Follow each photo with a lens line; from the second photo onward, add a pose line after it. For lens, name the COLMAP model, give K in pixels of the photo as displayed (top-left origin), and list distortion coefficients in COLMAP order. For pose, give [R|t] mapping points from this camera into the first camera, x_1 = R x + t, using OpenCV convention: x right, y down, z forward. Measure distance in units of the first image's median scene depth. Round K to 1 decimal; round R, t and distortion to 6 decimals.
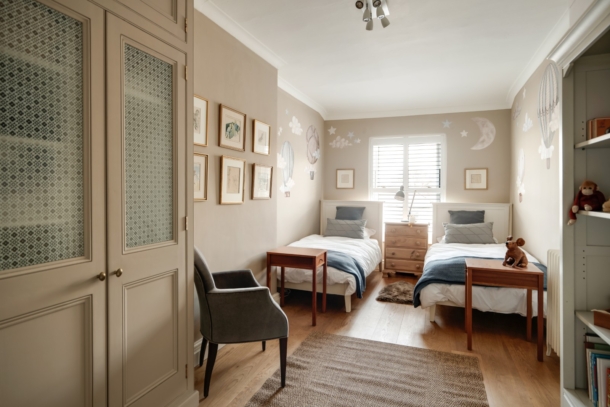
lens RADIAL K [[326.1, 0, 307.0], [0, 326.1, 195.6], [0, 0, 1]] dist [0.002687, 0.000764]
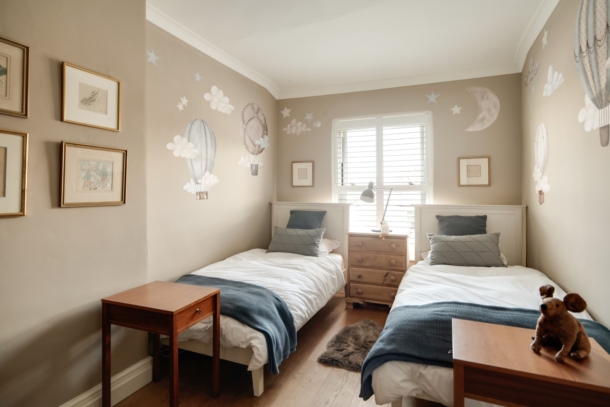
lens RADIAL K [[316.2, 0, 304.7], [0, 316.2, 190.0], [0, 0, 1]] dist [0.002033, 0.000383]
pose [[0.999779, -0.010462, -0.018249, 0.157831], [0.010194, 0.999840, -0.014692, -0.003392], [0.018400, 0.014503, 0.999726, 0.296924]]
